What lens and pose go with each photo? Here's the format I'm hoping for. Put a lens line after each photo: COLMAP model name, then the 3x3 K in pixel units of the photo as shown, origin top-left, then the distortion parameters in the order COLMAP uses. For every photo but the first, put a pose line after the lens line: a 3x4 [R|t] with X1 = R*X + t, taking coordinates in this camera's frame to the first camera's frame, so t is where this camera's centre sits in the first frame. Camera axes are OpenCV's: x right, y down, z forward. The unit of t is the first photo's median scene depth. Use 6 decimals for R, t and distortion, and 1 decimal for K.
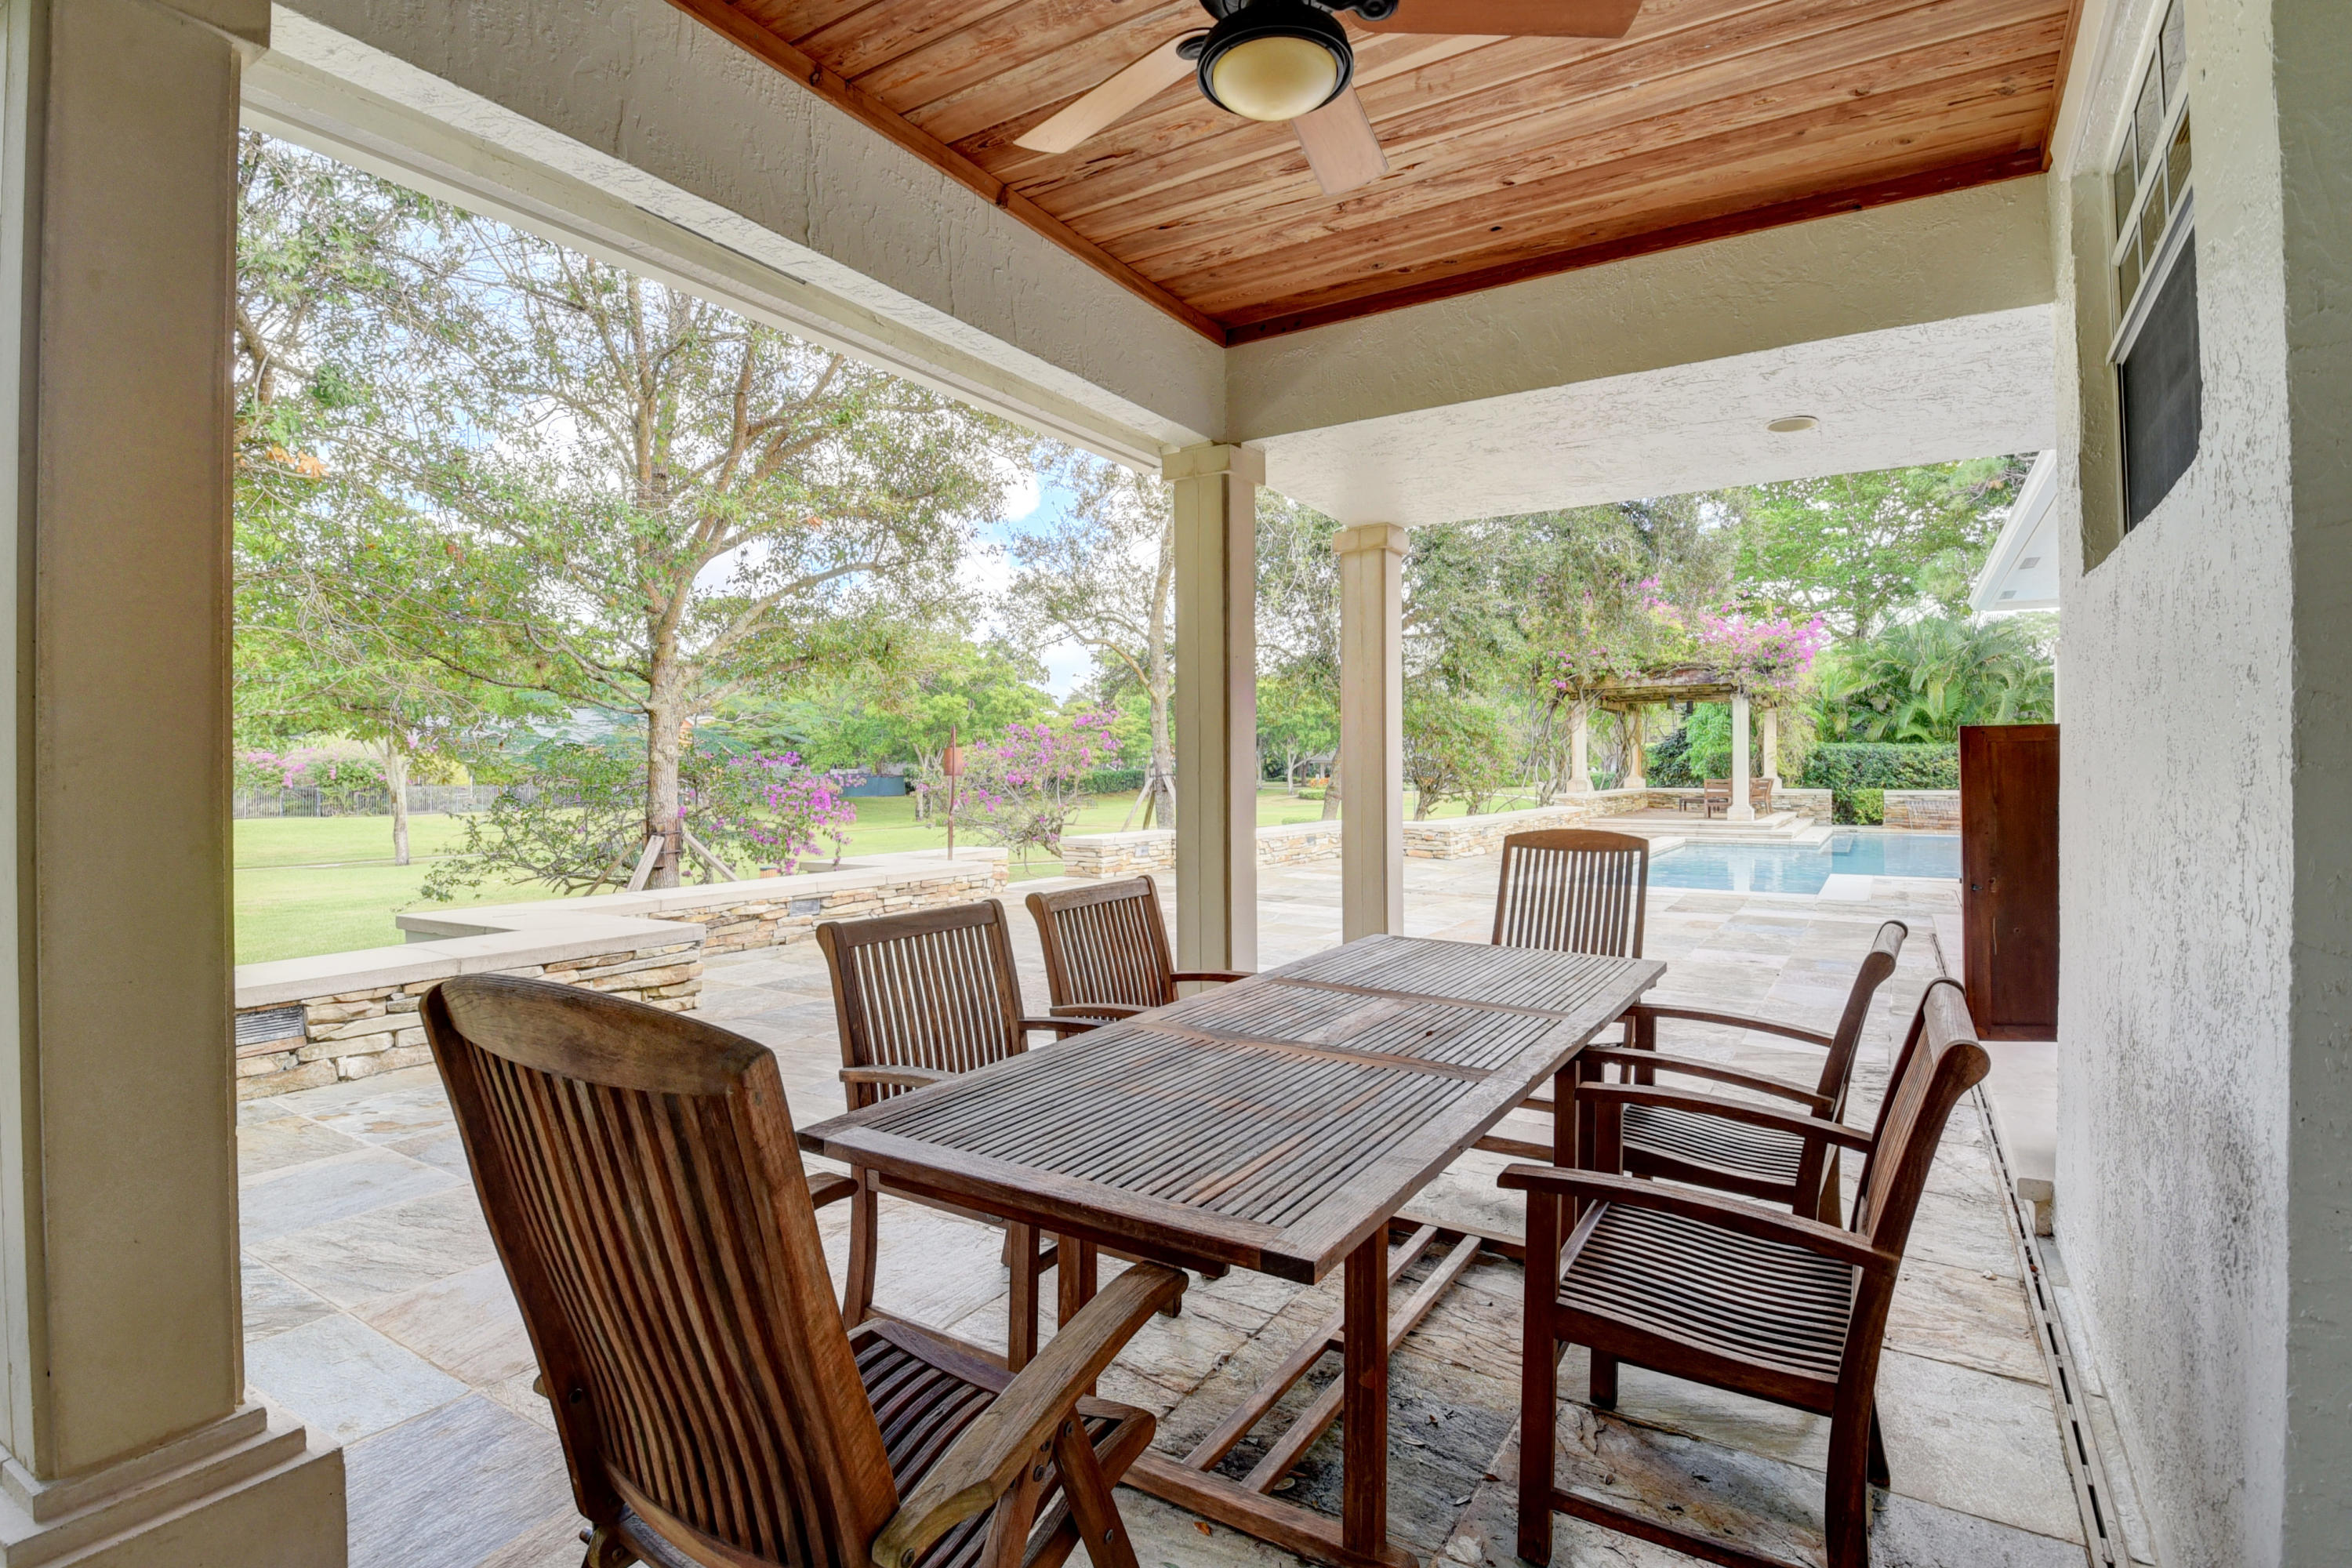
lens RADIAL K [[1151.1, 0, 1171.6], [0, 1151.1, 776.9], [0, 0, 1]] dist [0.000168, 0.000024]
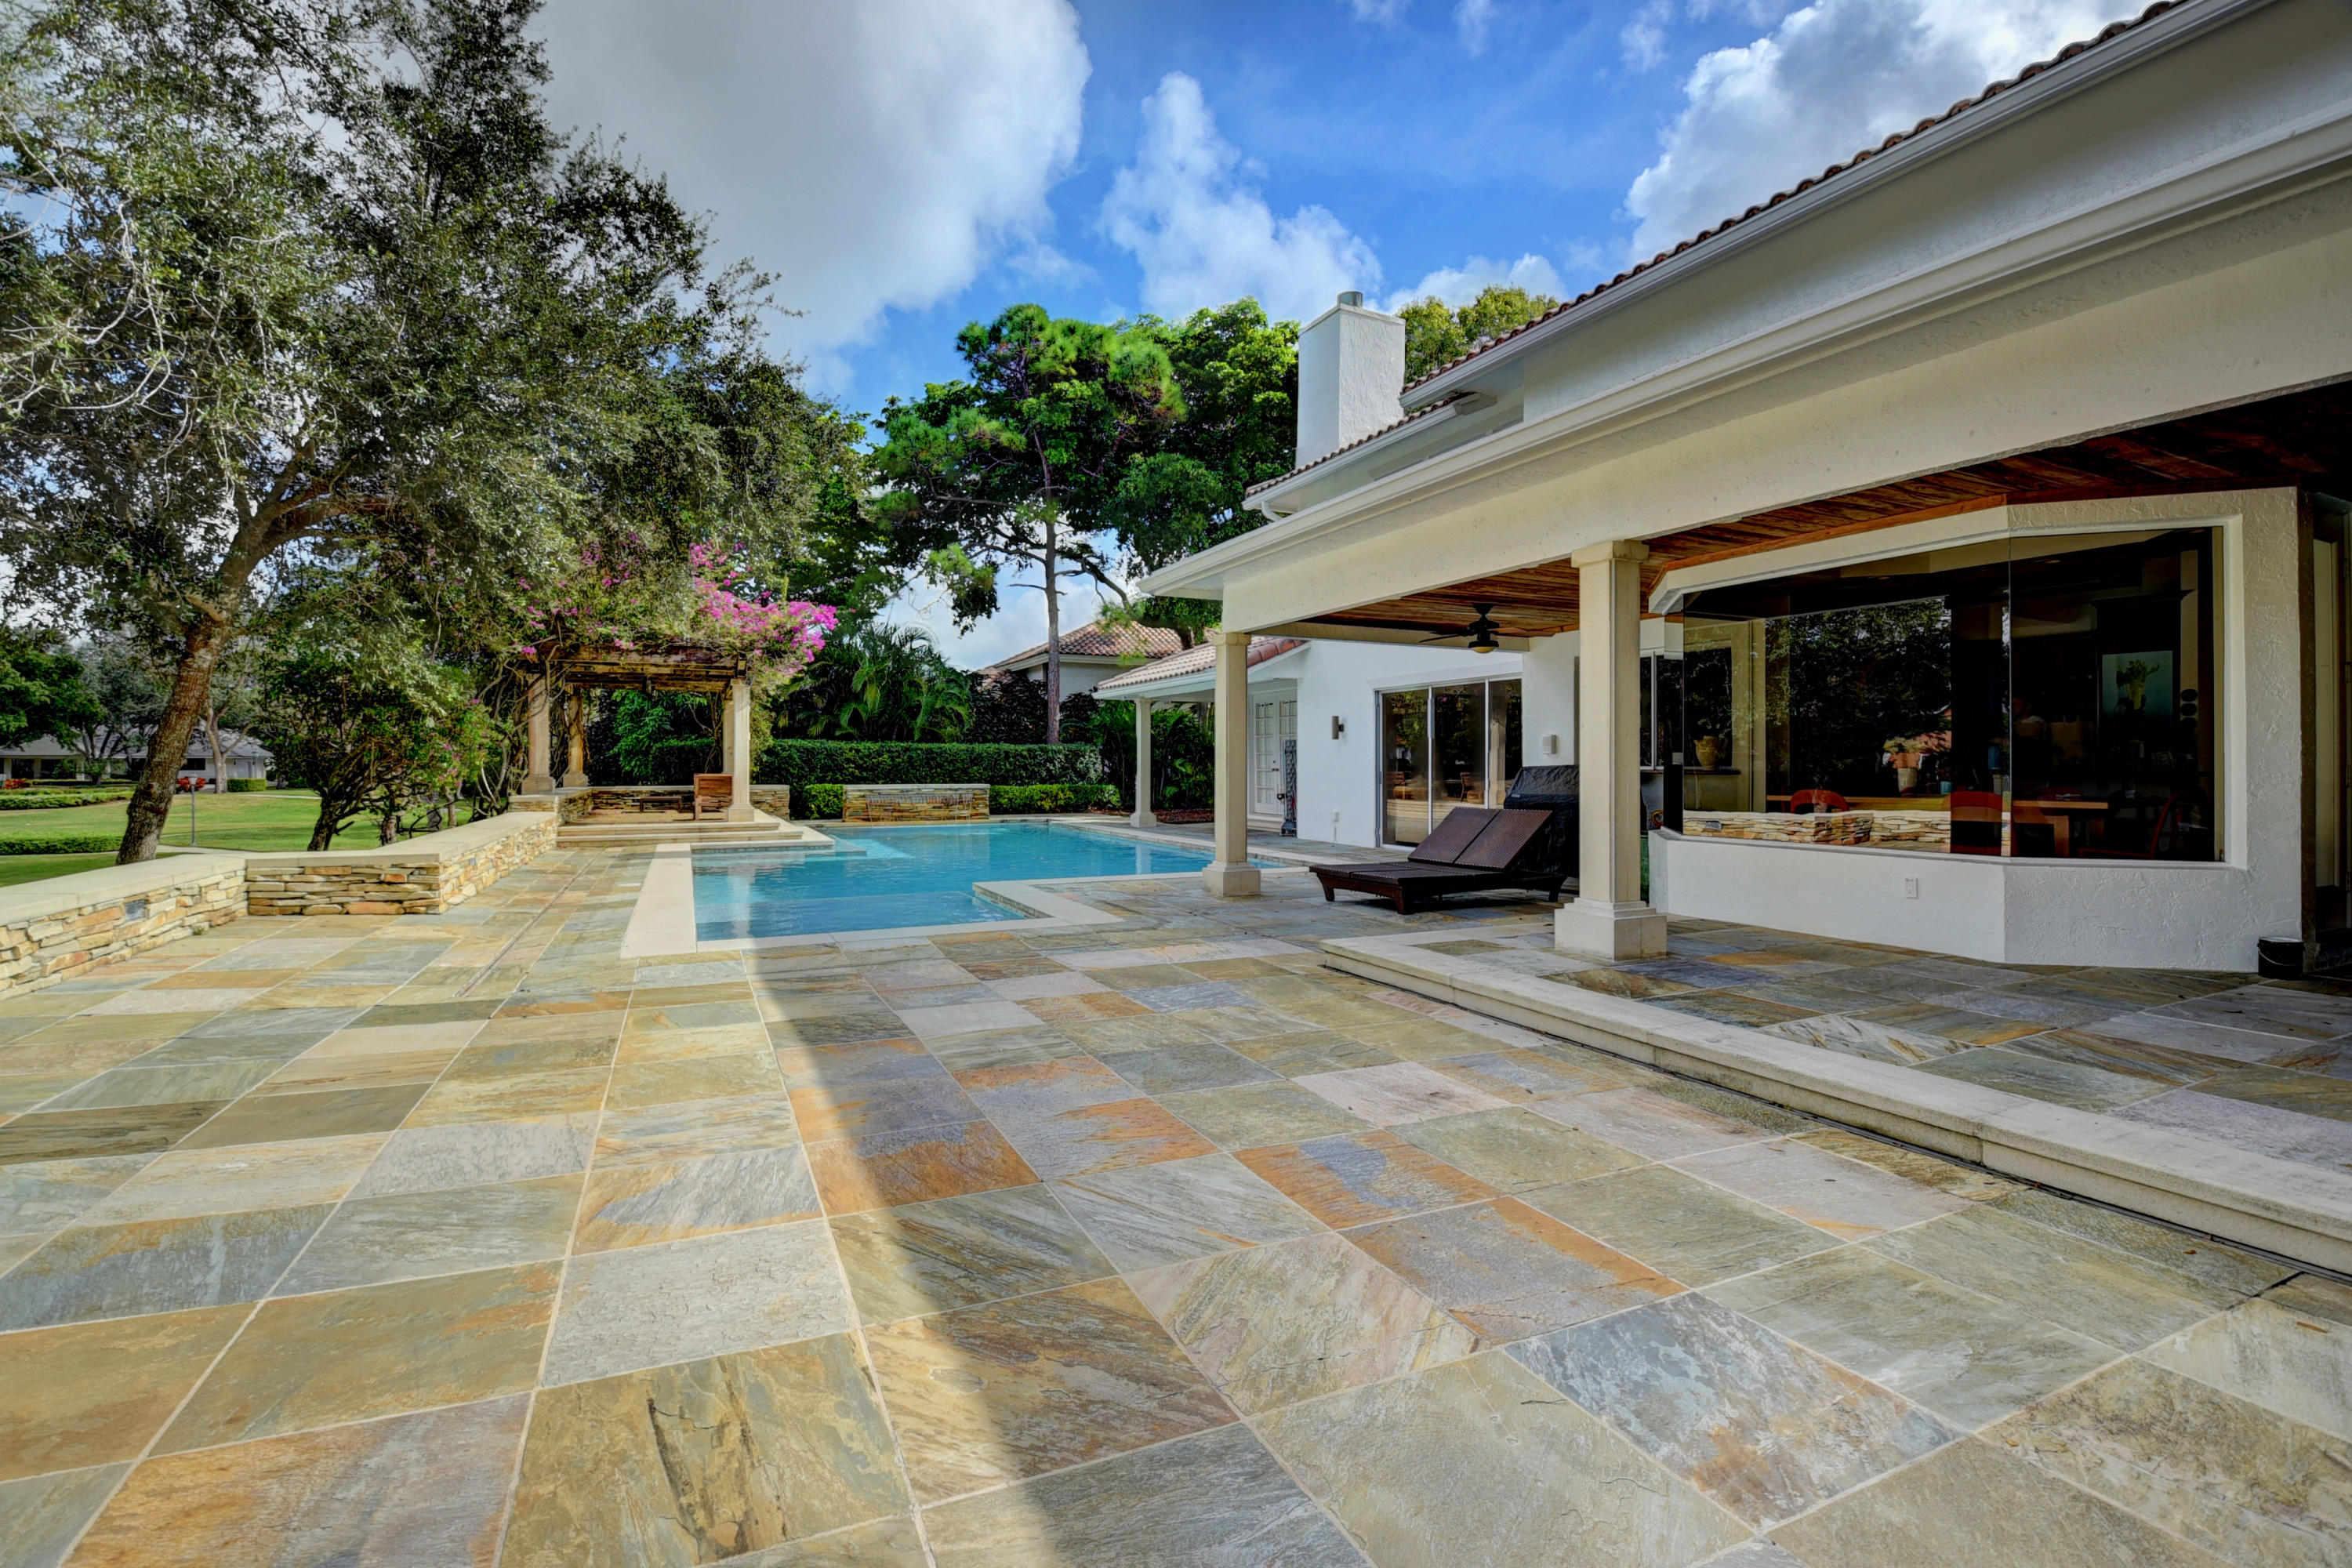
lens RADIAL K [[1042.5, 0, 1156.8], [0, 1042.5, 773.8], [0, 0, 1]] dist [0.001231, -0.000209]
pose [[0.547467, -0.002070, 0.836825, -0.010482], [0.004880, 0.999988, -0.000719, 0.003523], [-0.836813, 0.004477, 0.547471, 0.233685]]
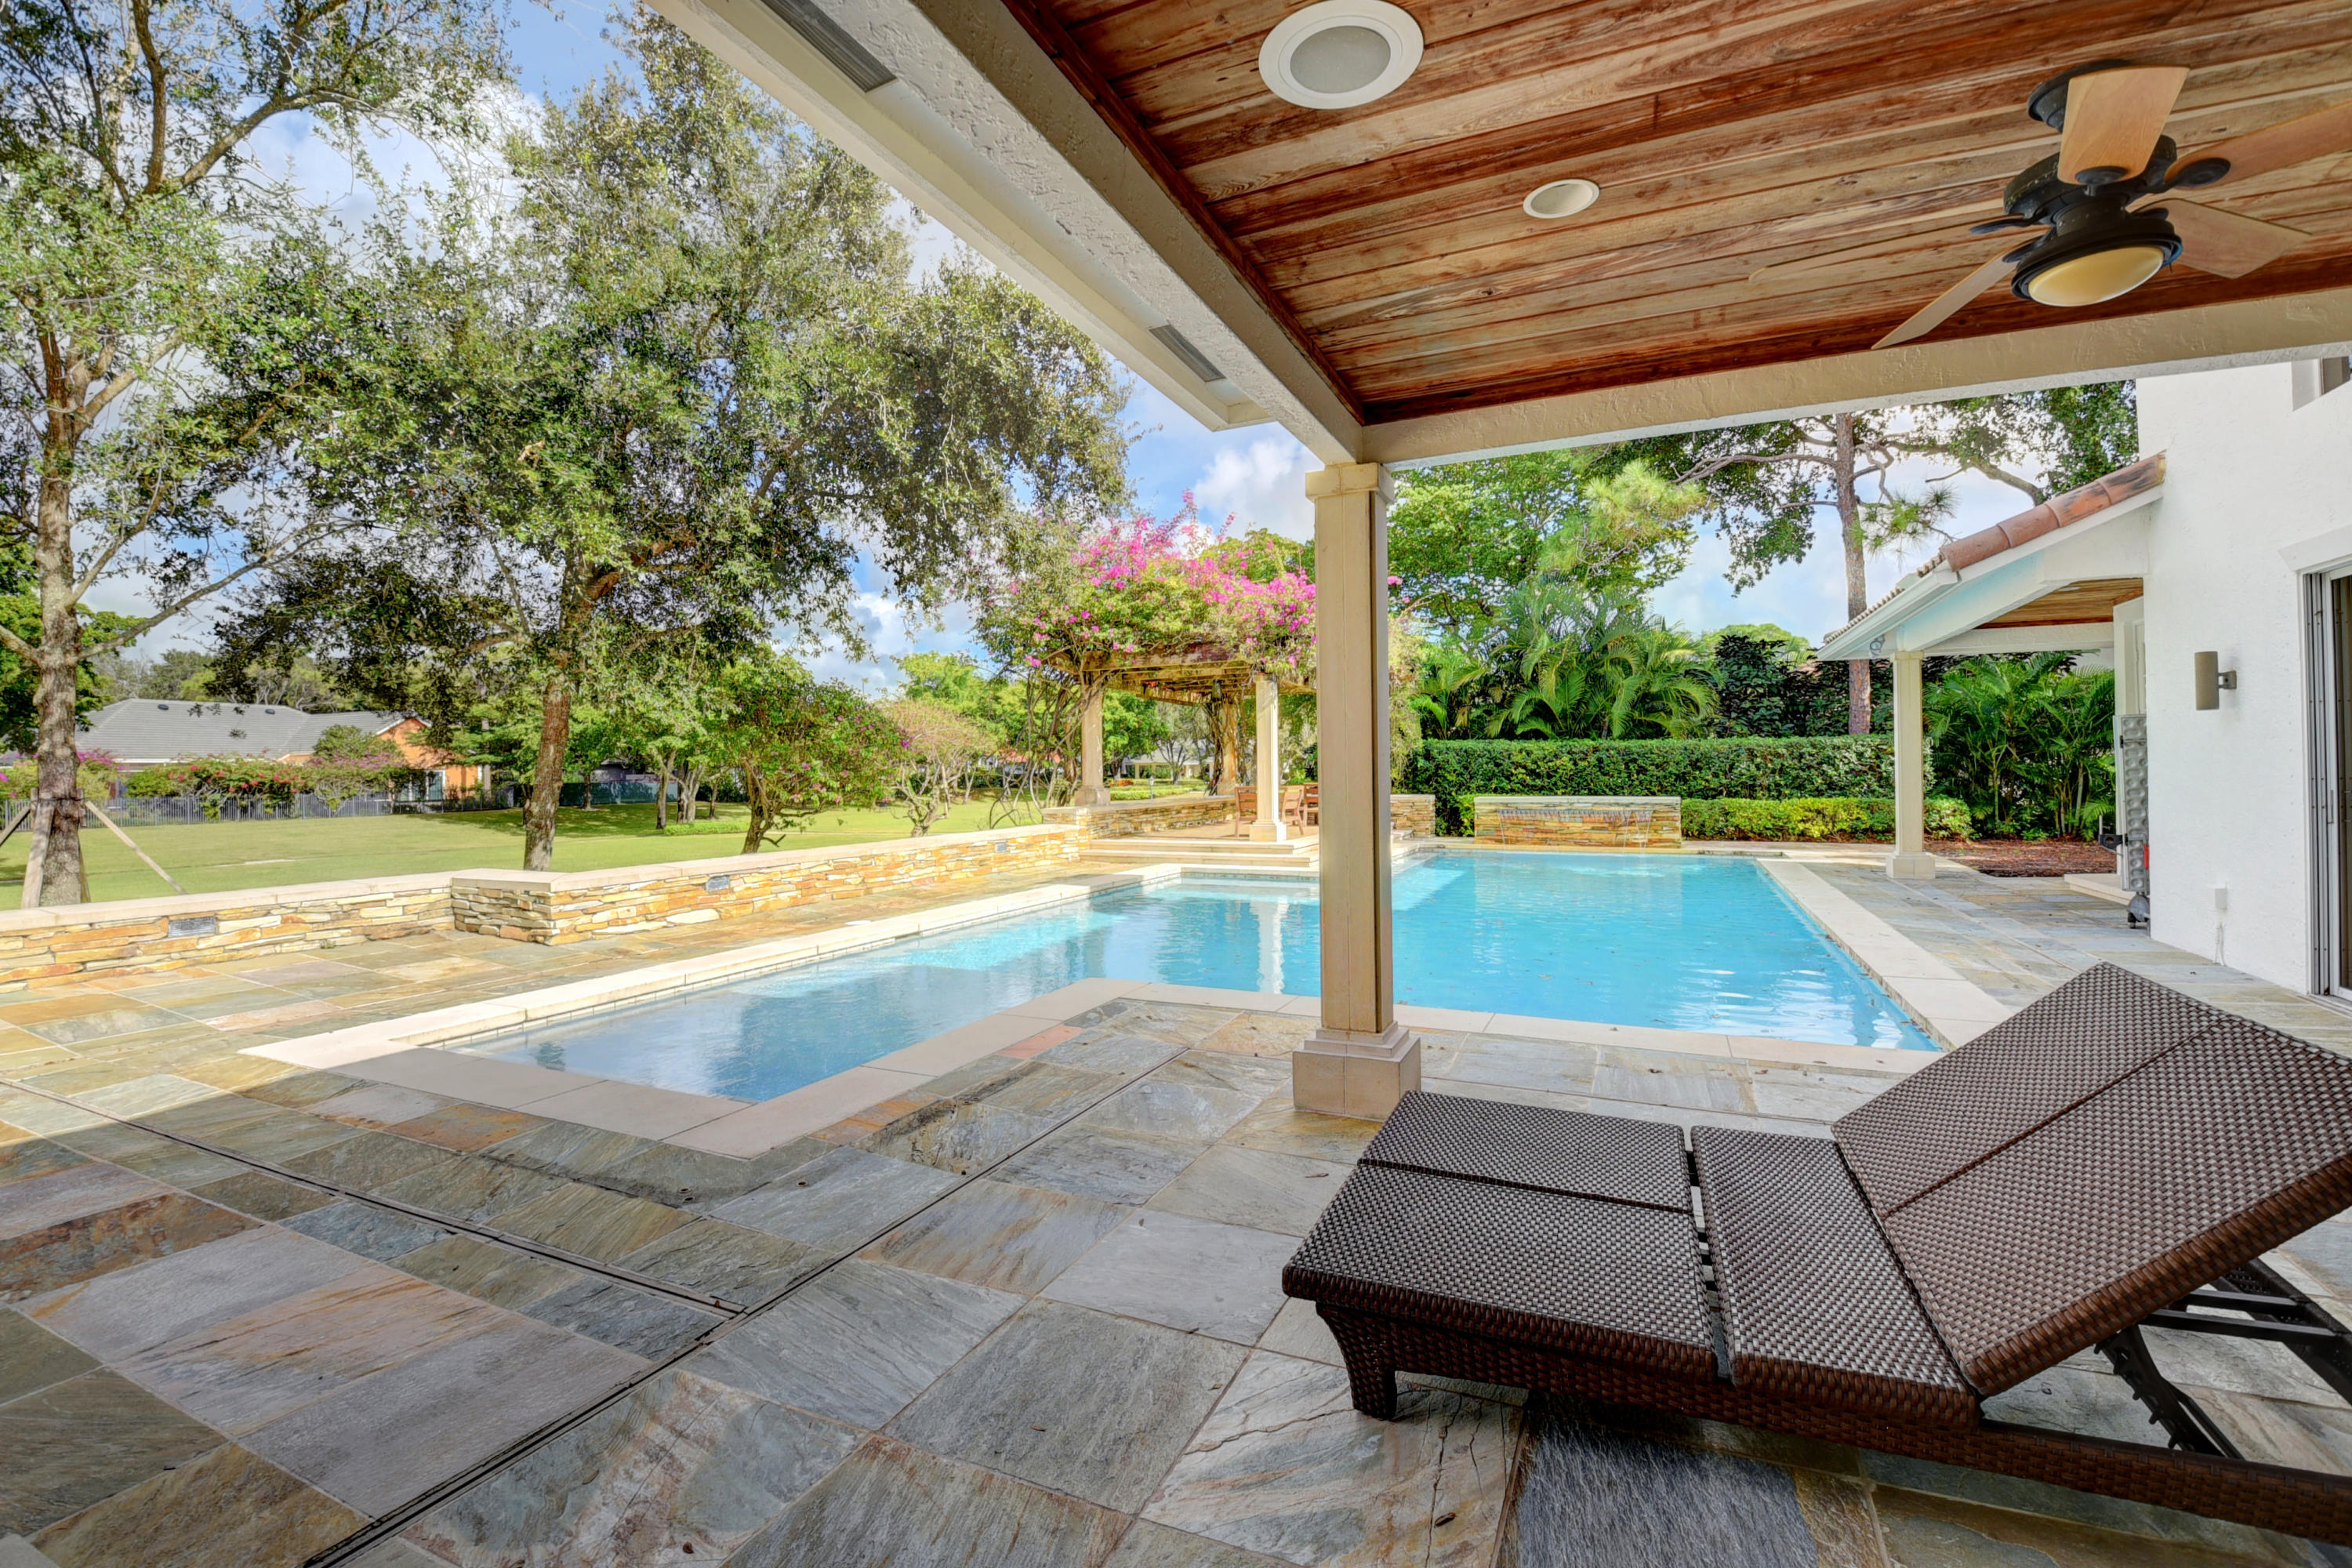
lens RADIAL K [[1042.5, 0, 1173.8], [0, 1042.5, 772.1], [0, 0, 1]] dist [0.001231, -0.000209]
pose [[0.992984, -0.008526, 0.117942, 0.292520], [0.009377, 0.999934, -0.006658, -0.002677], [-0.117878, 0.007717, 0.992998, 0.264050]]
